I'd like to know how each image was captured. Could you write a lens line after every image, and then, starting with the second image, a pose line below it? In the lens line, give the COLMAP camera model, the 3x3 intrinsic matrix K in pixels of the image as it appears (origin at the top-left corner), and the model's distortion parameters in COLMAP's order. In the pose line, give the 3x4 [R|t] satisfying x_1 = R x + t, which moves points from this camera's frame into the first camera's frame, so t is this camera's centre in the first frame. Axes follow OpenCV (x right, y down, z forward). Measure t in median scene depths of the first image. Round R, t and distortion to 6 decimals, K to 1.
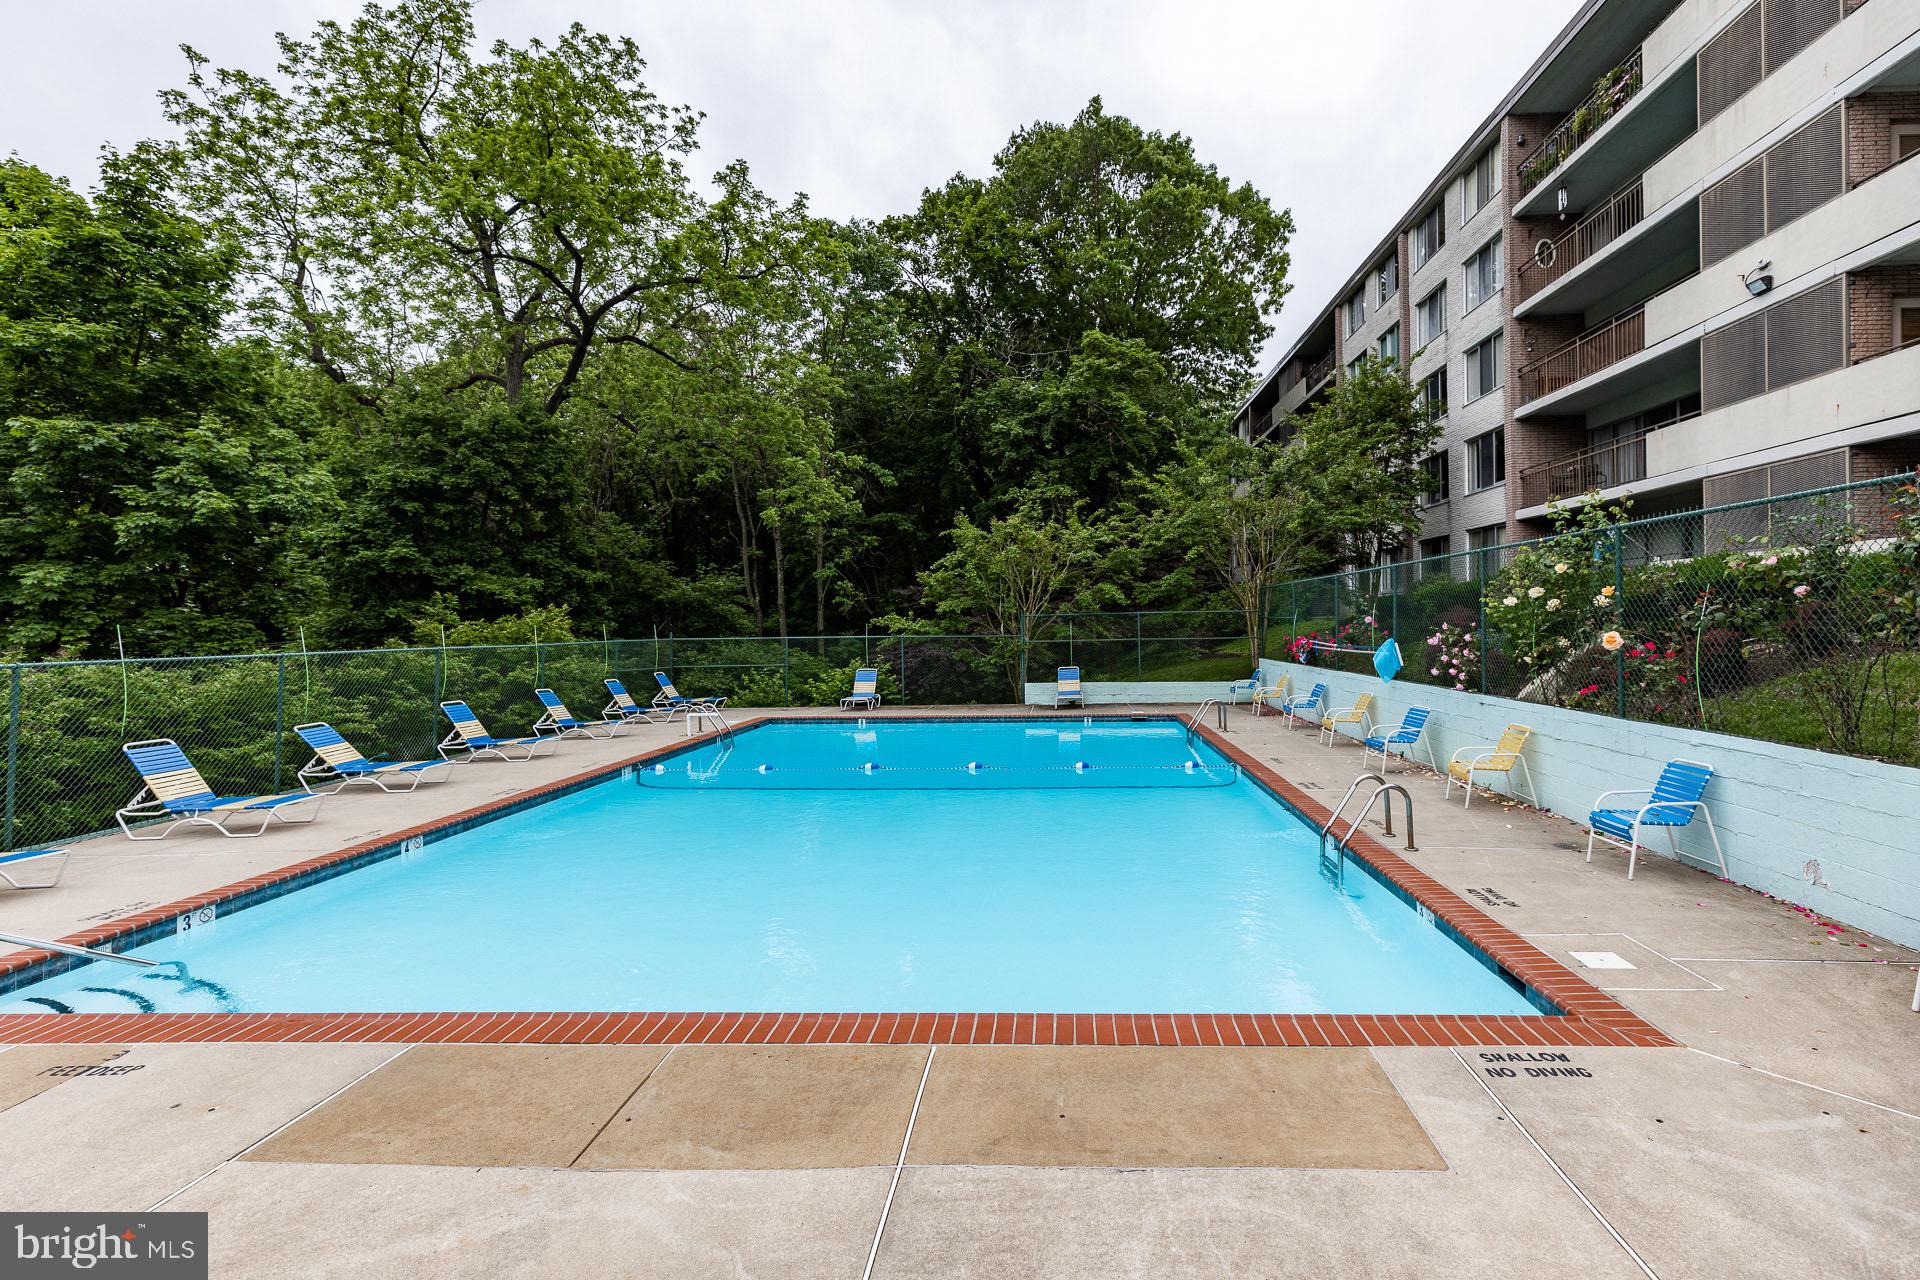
lens RADIAL K [[907.9, 0, 958.4], [0, 907.9, 598.2], [0, 0, 1]] dist [0.000013, 0.000085]
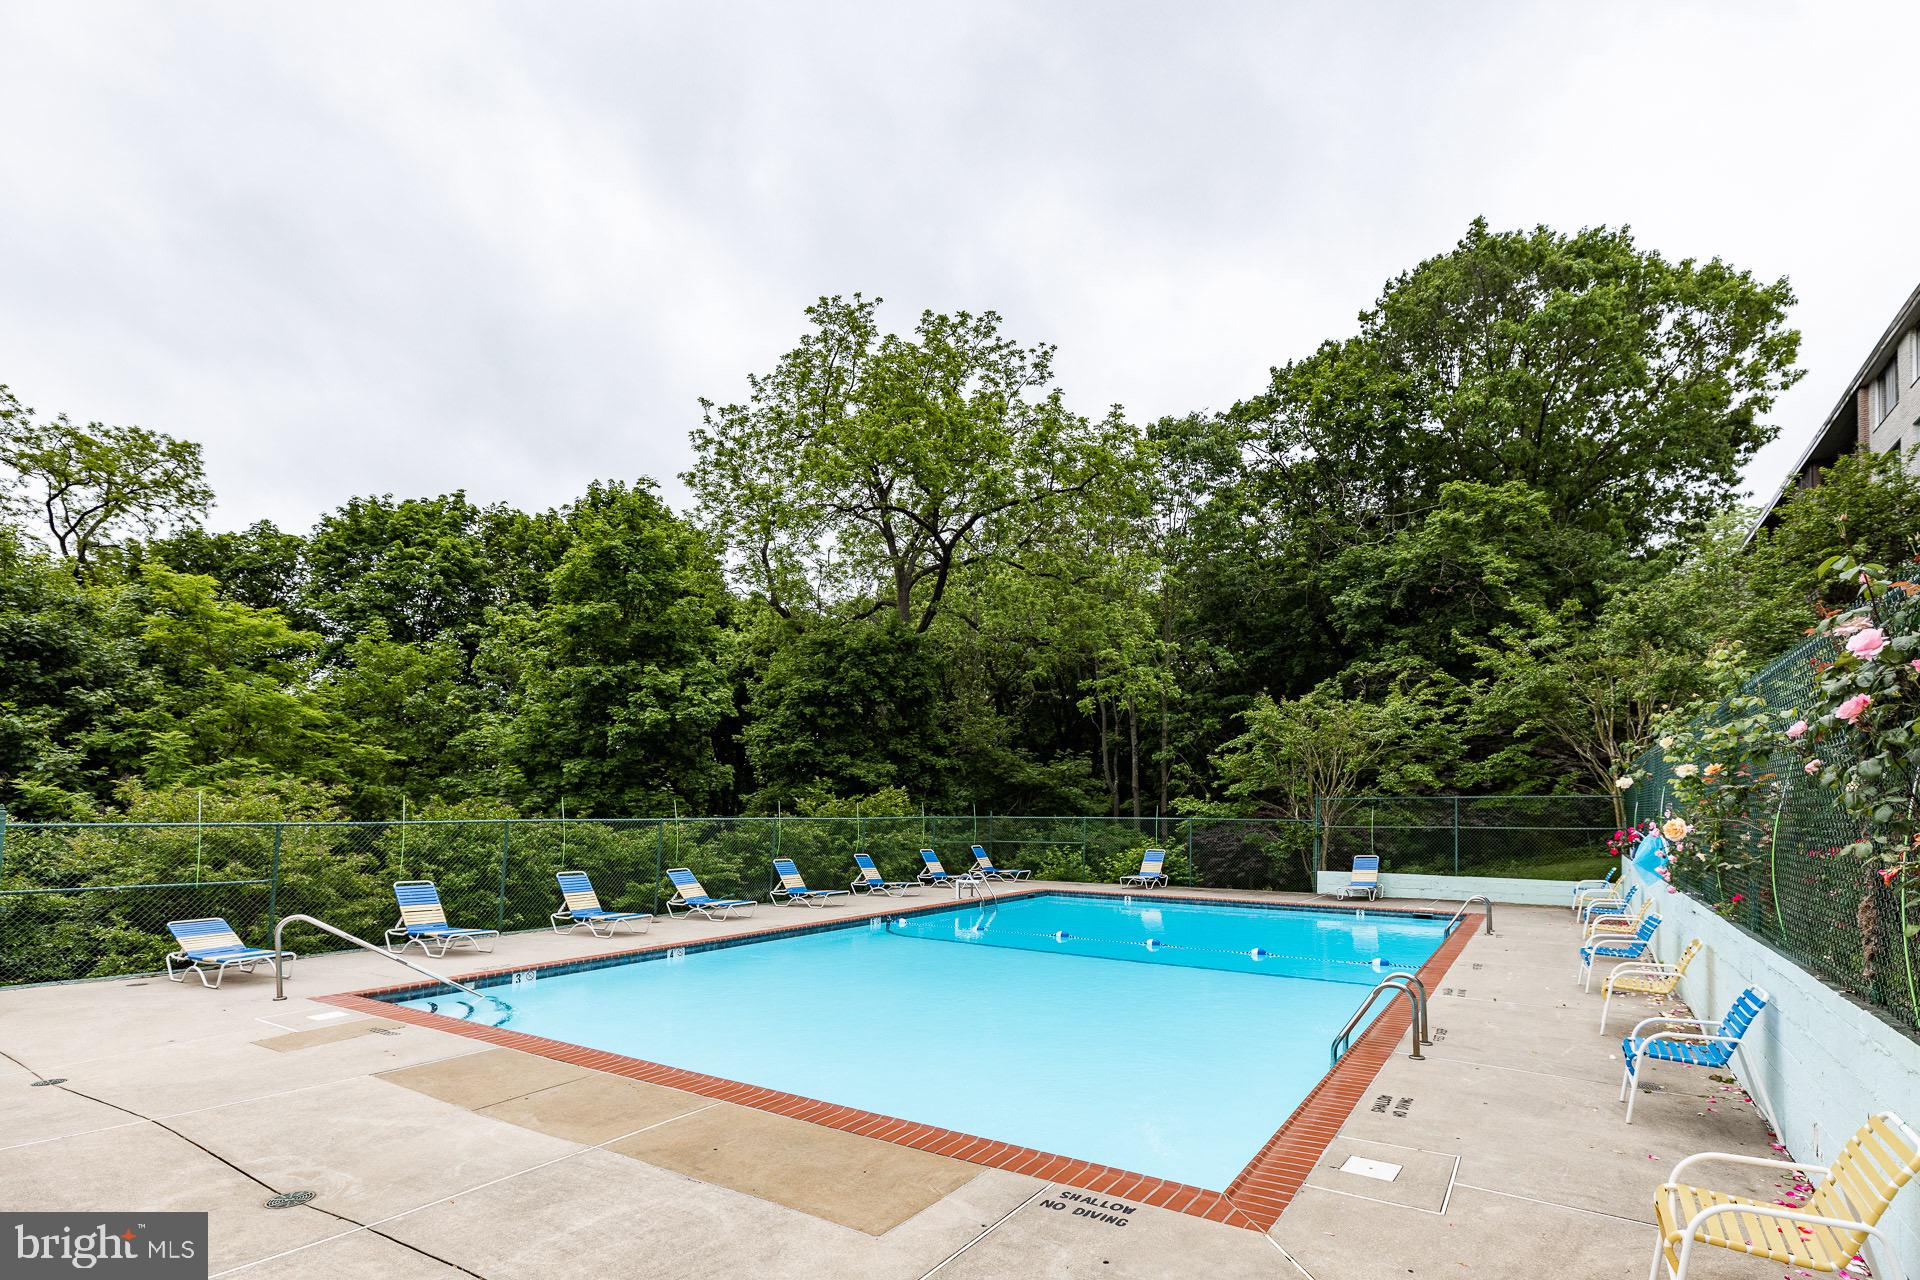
lens RADIAL K [[914.3, 0, 964.2], [0, 914.3, 728.3], [0, 0, 1]] dist [0.000872, -0.000018]
pose [[0.859835, -0.030409, -0.509665, 0.249746], [-0.000128, 0.998212, -0.059773, 0.002662], [0.510571, 0.051460, 0.858294, -0.008174]]
